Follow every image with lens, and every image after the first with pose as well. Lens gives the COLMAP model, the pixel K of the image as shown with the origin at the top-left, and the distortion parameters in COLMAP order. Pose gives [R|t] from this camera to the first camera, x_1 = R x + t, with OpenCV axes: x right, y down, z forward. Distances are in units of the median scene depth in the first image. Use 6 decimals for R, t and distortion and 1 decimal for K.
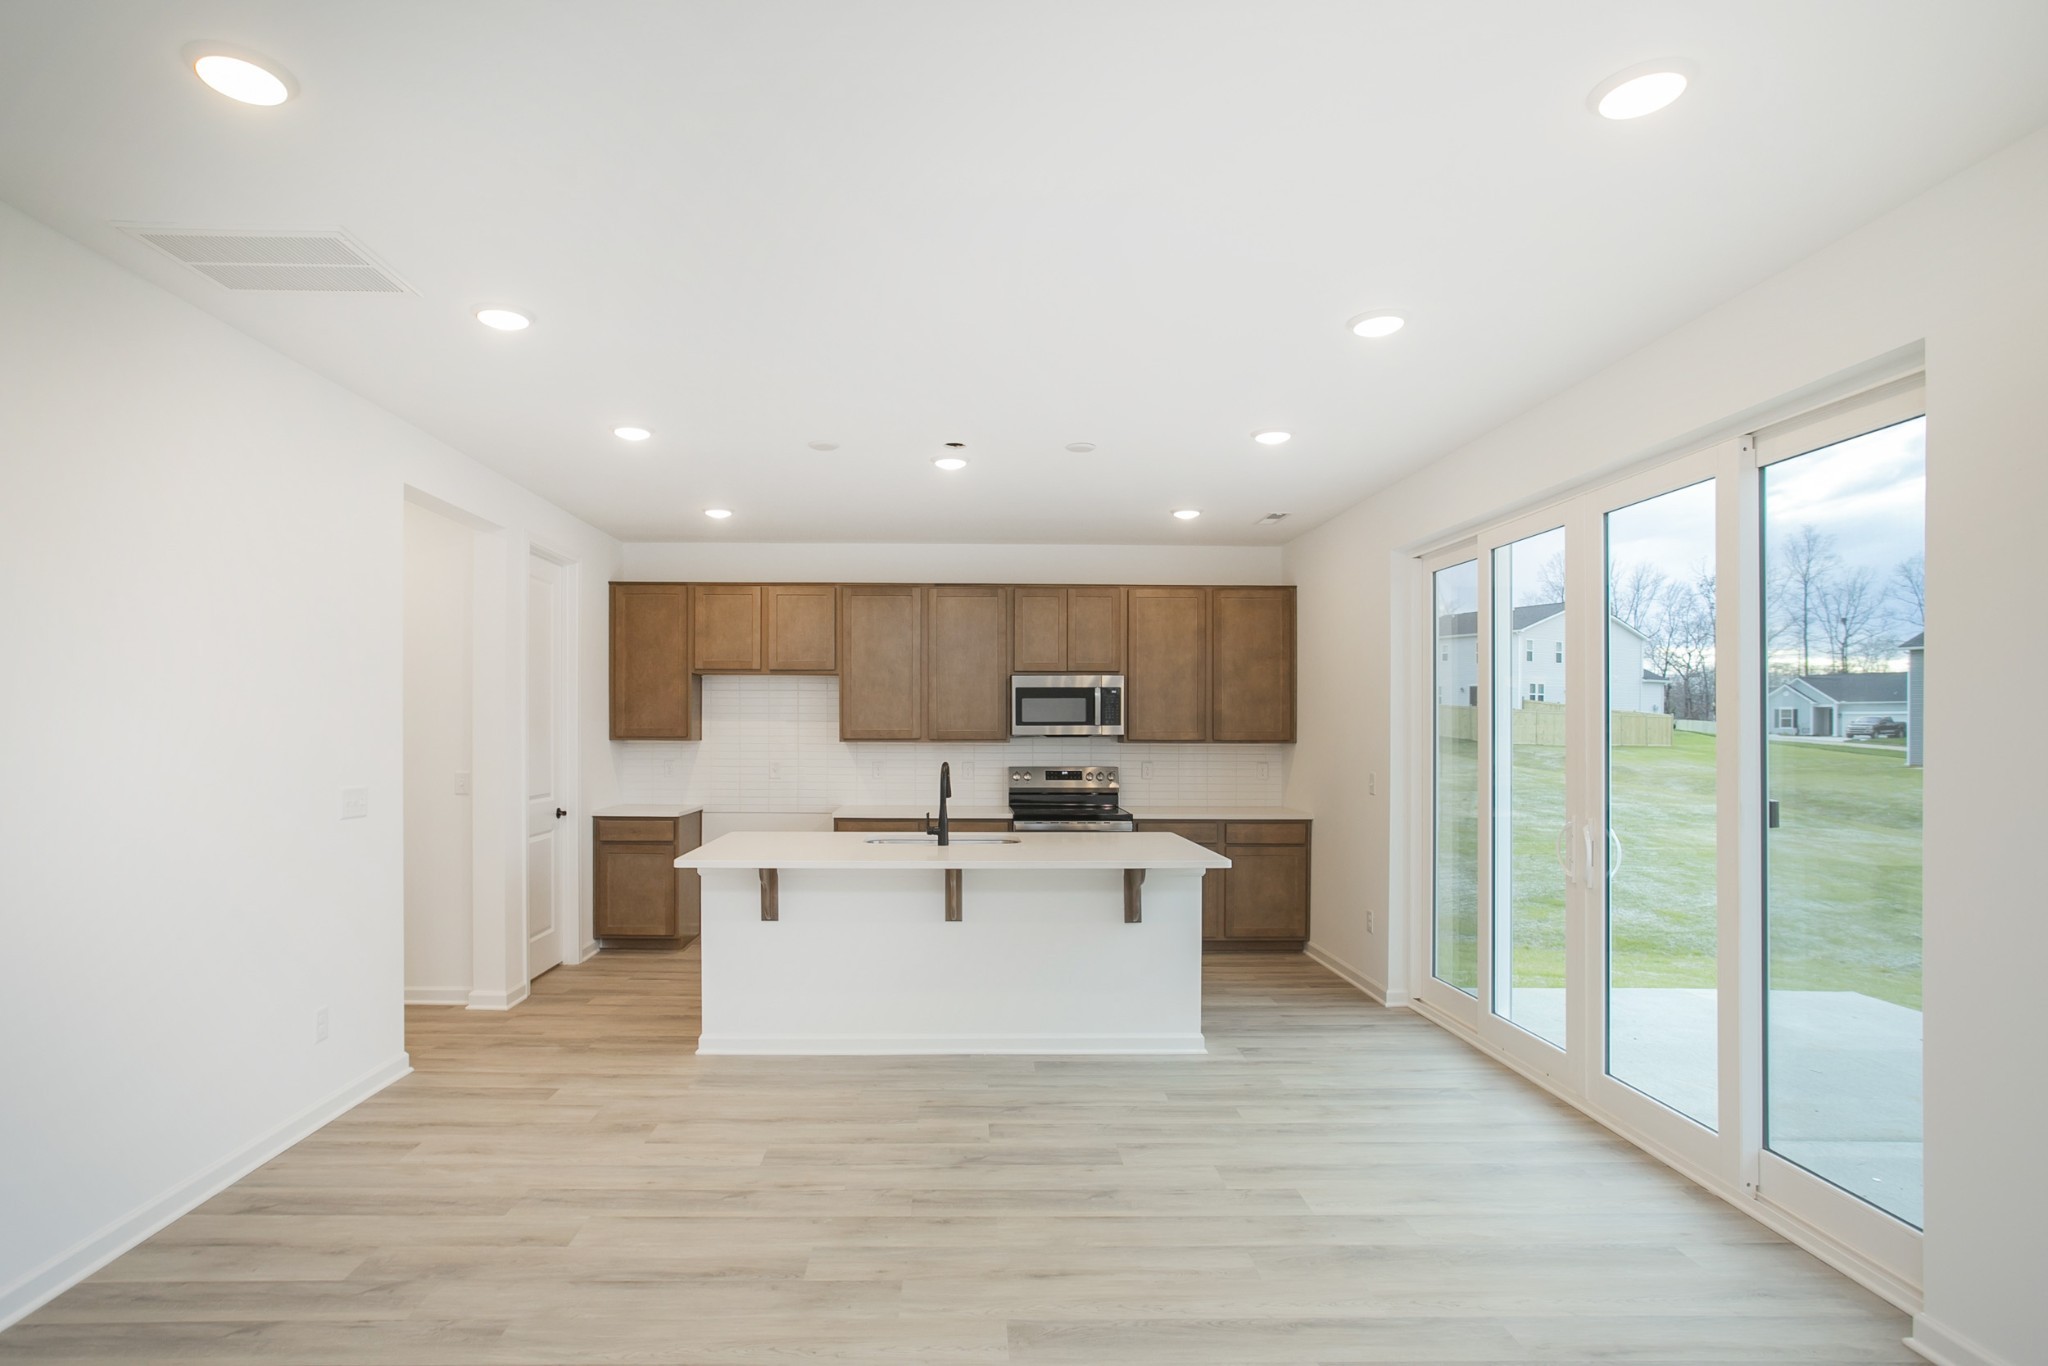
lens RADIAL K [[1083.1, 0, 981.9], [0, 1083.1, 728.6], [0, 0, 1]] dist [-0.031899, 0.020924]
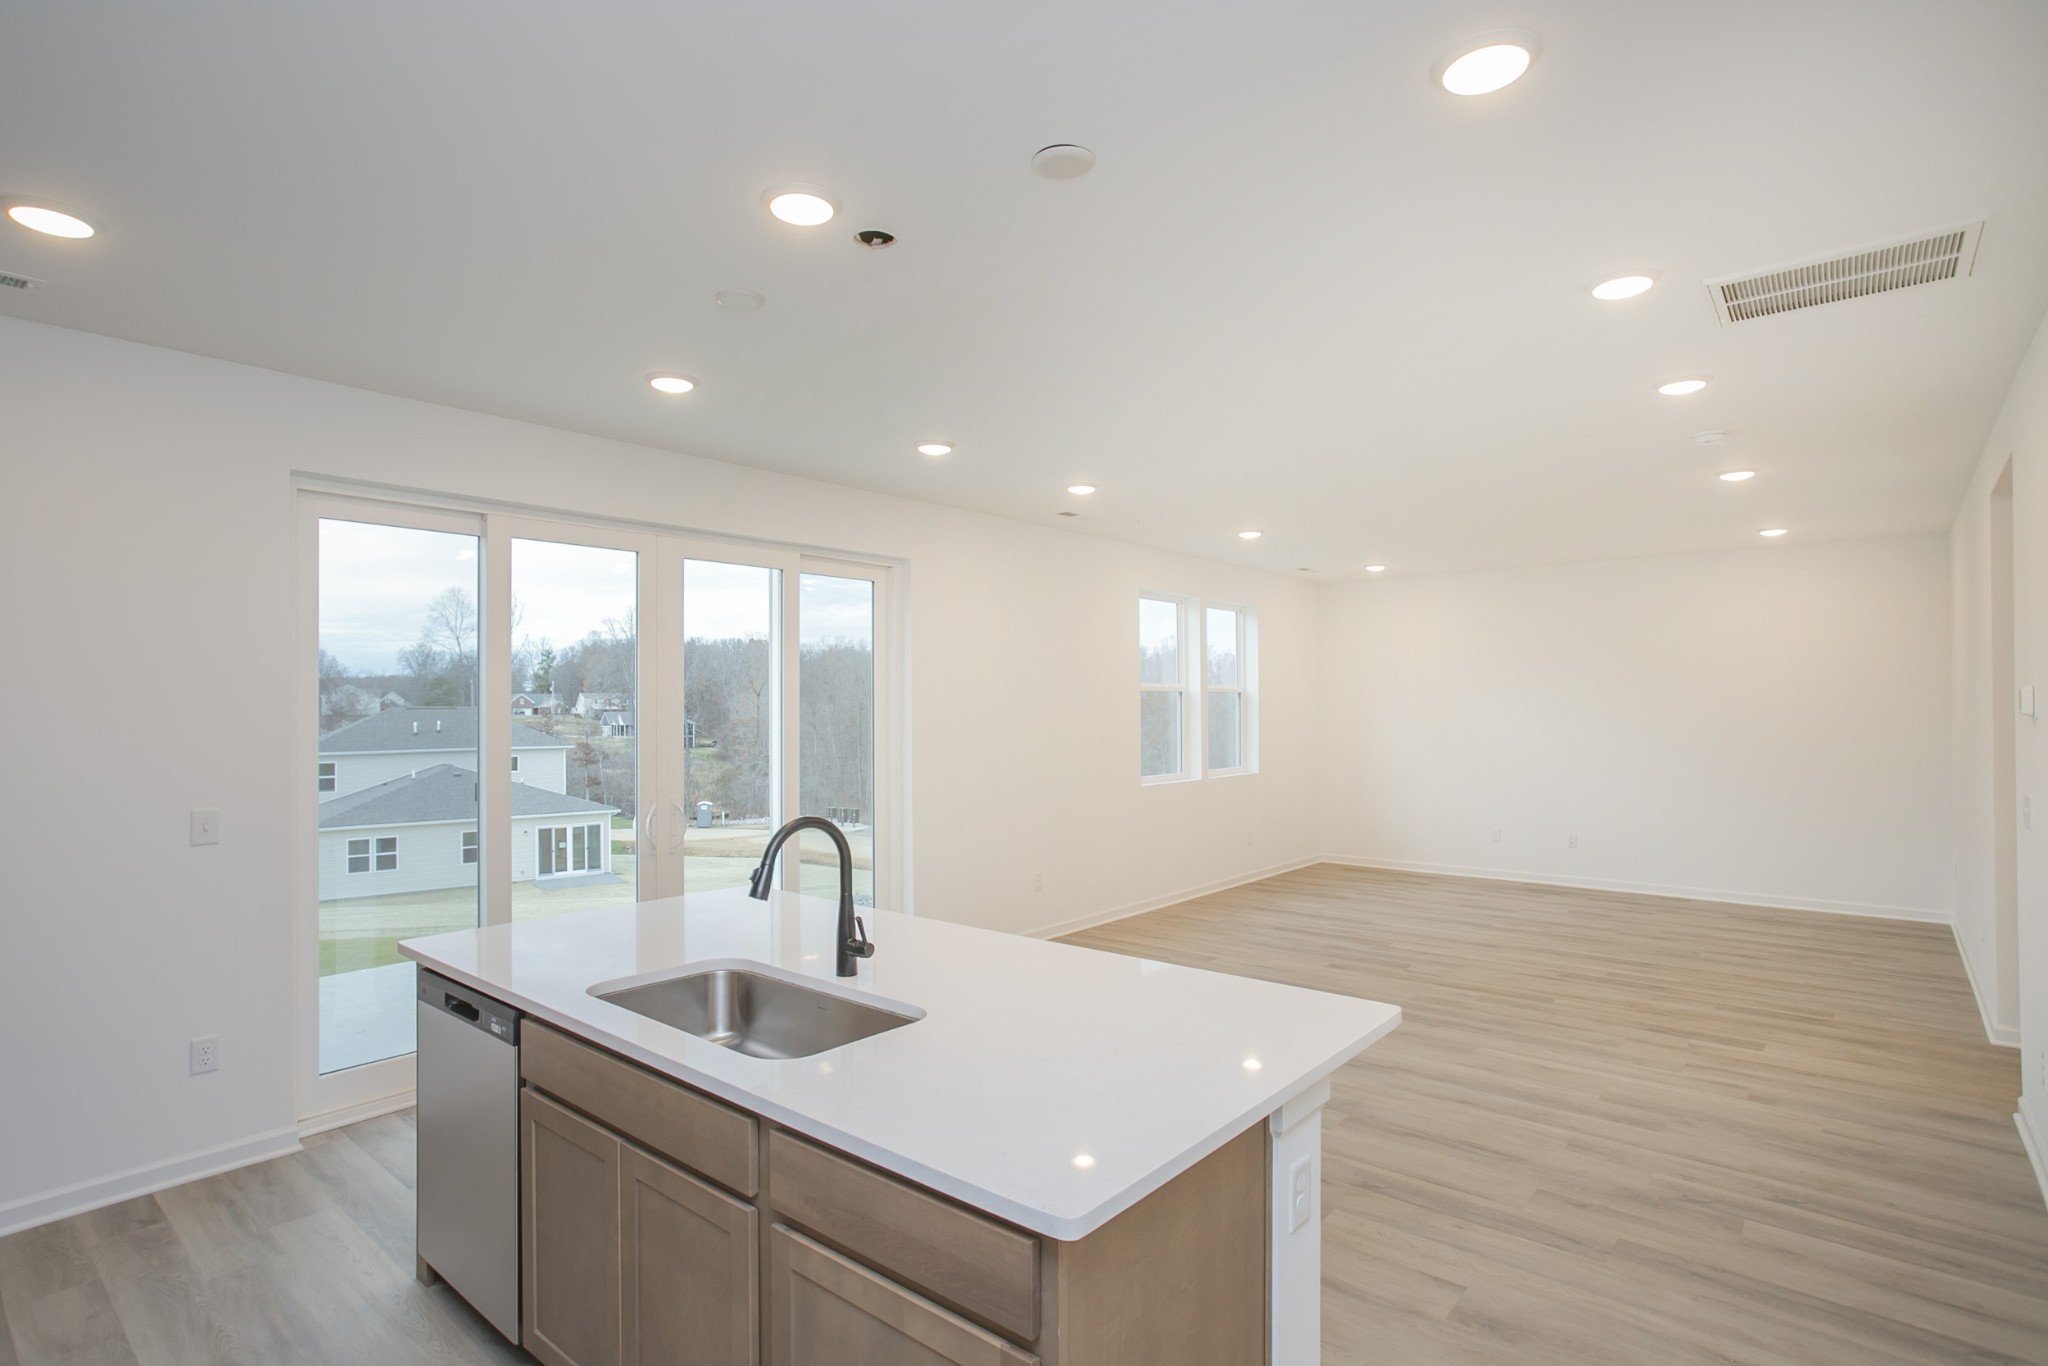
lens RADIAL K [[1035.5, 0, 1024.5], [0, 1035.5, 701.2], [0, 0, 1]] dist [-0.001002, 0.015827]
pose [[-0.761106, 0.003046, 0.648621, -0.294032], [-0.001019, 0.999982, -0.005892, -0.011209], [-0.648627, -0.005145, -0.761089, 0.936695]]
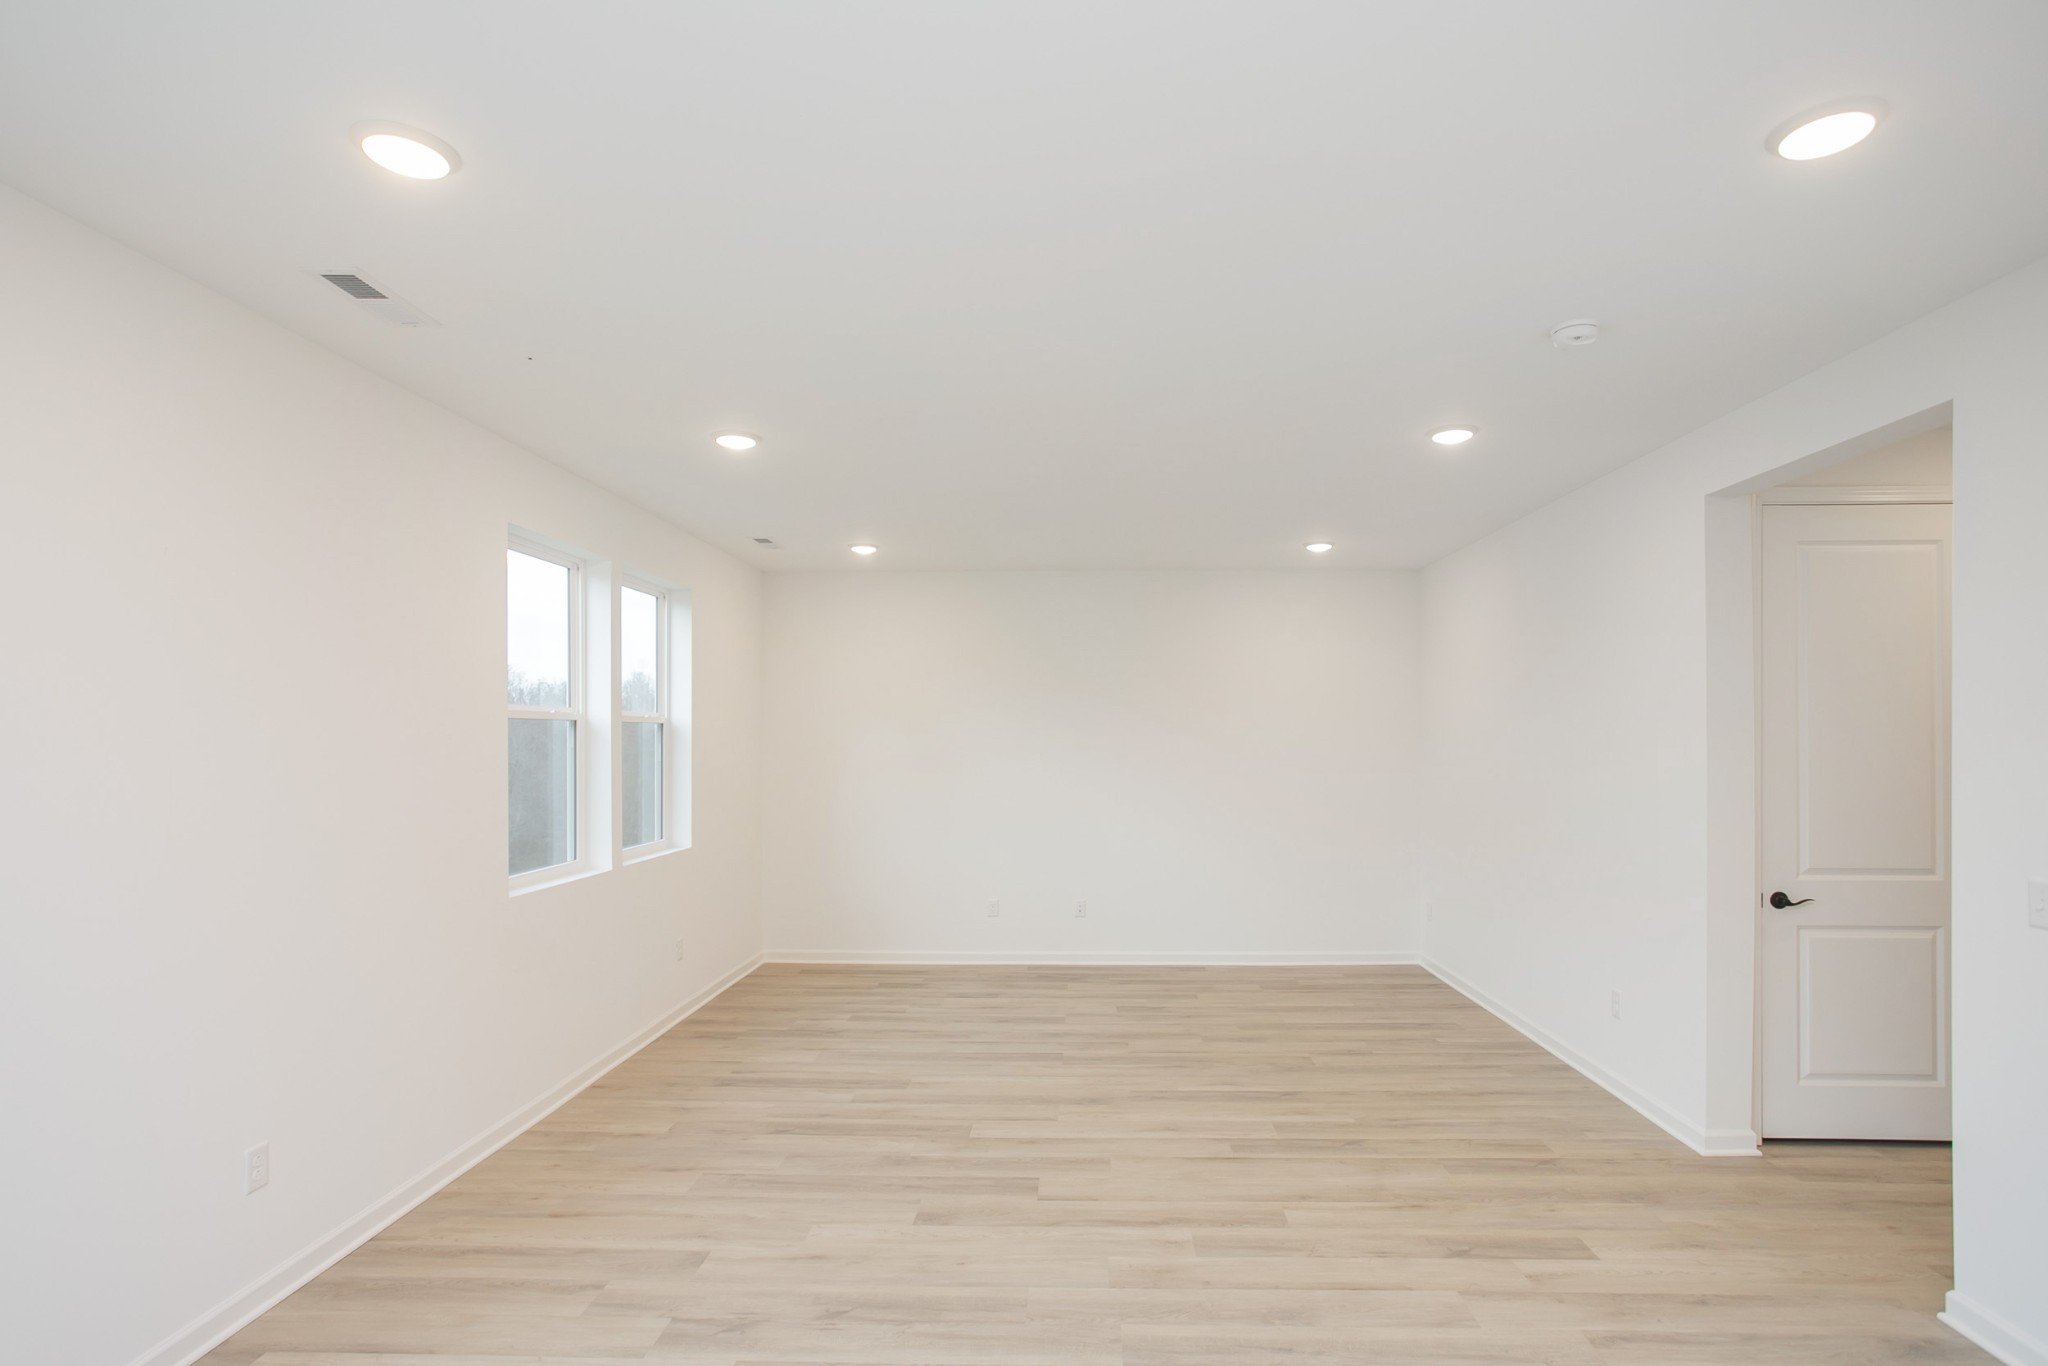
lens RADIAL K [[1044.2, 0, 1064.4], [0, 1044.2, 731.4], [0, 0, 1]] dist [-0.026259, 0.017841]
pose [[-0.999035, -0.001284, 0.043913, -0.011572], [-0.001684, 0.999958, -0.009064, -0.016510], [-0.043900, -0.009129, -0.998994, 0.586763]]
